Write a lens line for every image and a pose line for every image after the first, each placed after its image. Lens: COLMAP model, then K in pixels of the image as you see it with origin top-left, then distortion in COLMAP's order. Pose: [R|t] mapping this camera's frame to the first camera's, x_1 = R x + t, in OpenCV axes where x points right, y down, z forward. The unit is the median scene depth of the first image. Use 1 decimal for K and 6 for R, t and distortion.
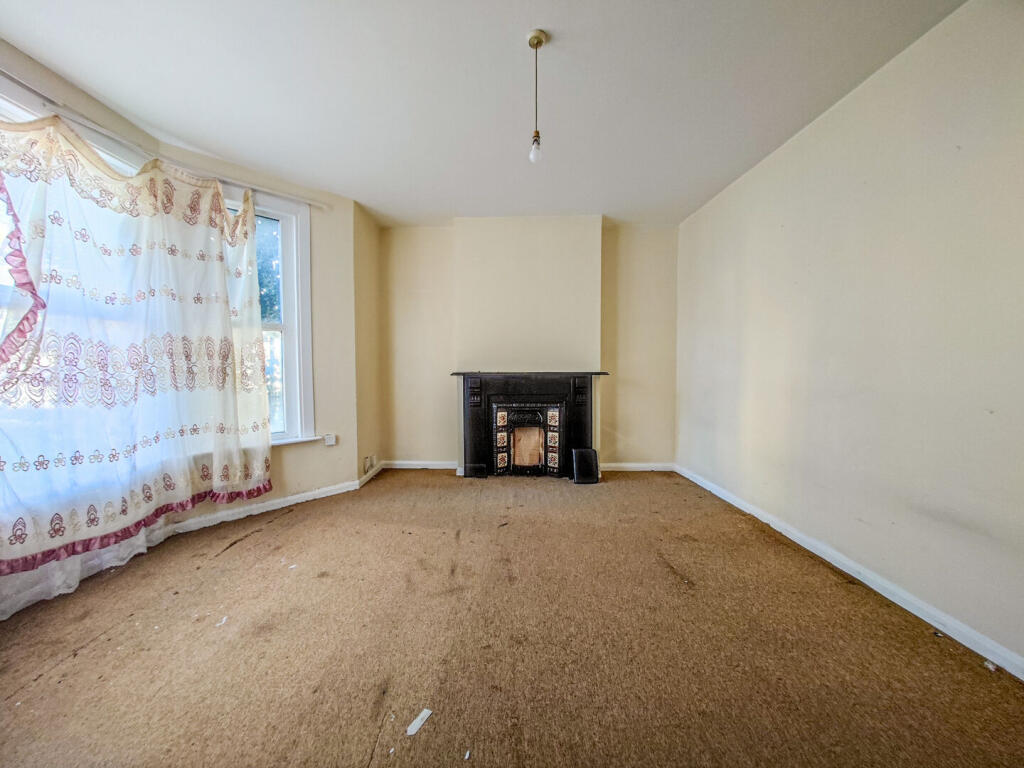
lens RADIAL K [[380.7, 0, 506.2], [0, 380.7, 378.1], [0, 0, 1]] dist [-0.011632, 0.000874]
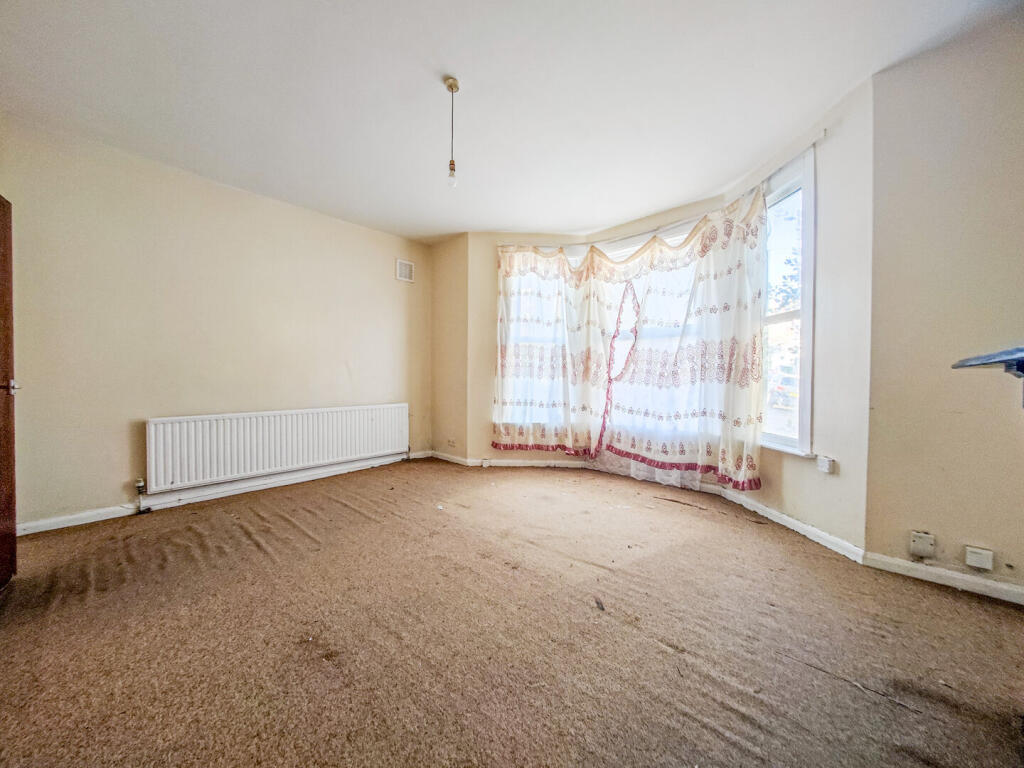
lens RADIAL K [[380.7, 0, 495.1], [0, 380.7, 381.9], [0, 0, 1]] dist [-0.011632, 0.000874]
pose [[-0.706806, 0.003554, -0.707399, 0.680676], [-0.028374, 0.999040, 0.033370, 0.010025], [0.706839, 0.043657, -0.706026, 1.612106]]
